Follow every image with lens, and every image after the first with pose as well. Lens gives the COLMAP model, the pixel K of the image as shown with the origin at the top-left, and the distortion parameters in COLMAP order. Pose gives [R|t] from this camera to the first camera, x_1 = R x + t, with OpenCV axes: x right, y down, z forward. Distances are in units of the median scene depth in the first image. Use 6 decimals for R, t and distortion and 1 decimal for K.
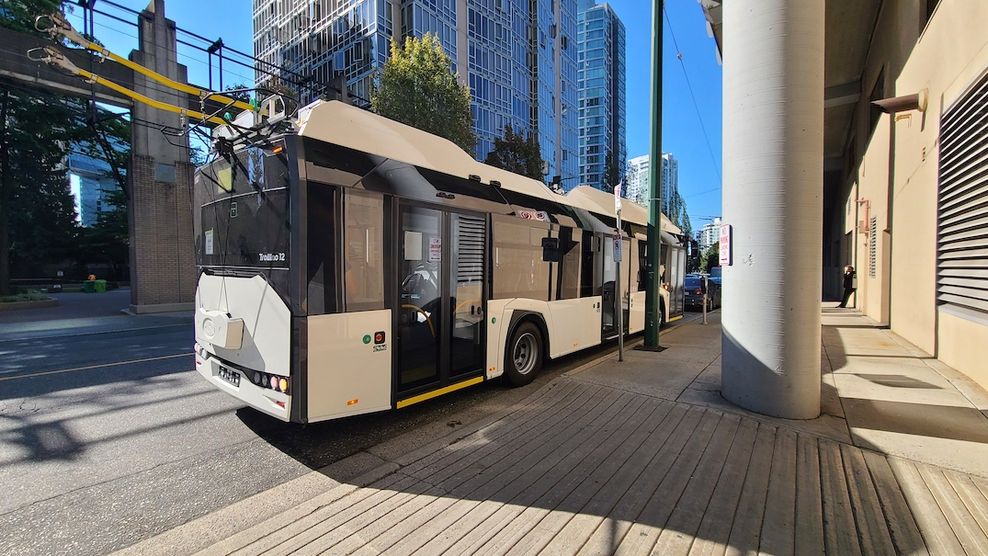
lens RADIAL K [[401.6, 0, 494.0], [0, 401.6, 283.5], [0, 0, 1]] dist [-0.002564, -0.000547]
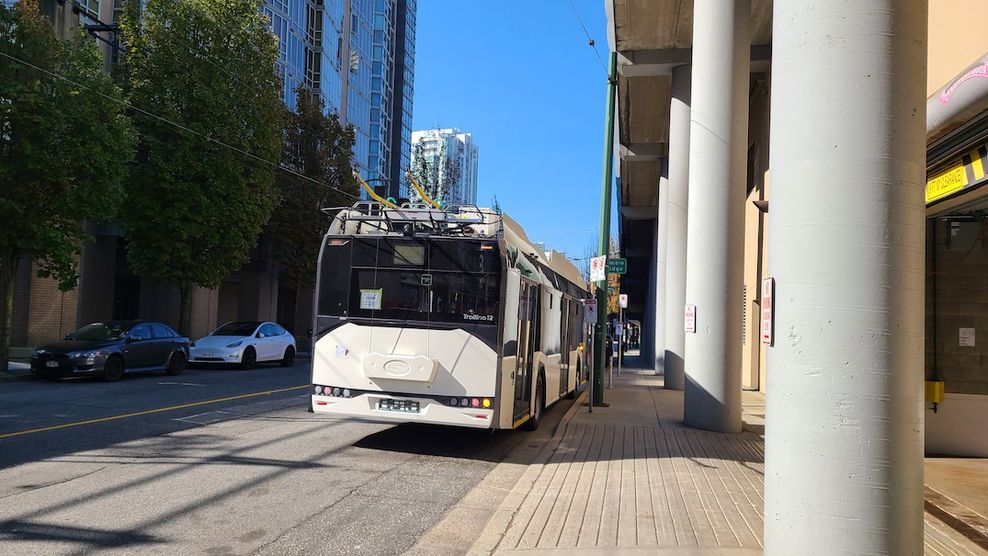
lens RADIAL K [[747.1, 0, 494.0], [0, 747.1, 278.0], [0, 0, 1]] dist [0.077984, -0.070139]
pose [[0.889366, 0.070832, 0.451676, -1.703776], [-0.032848, 0.995272, -0.091400, 0.039829], [-0.456015, 0.066451, 0.887488, -1.449140]]
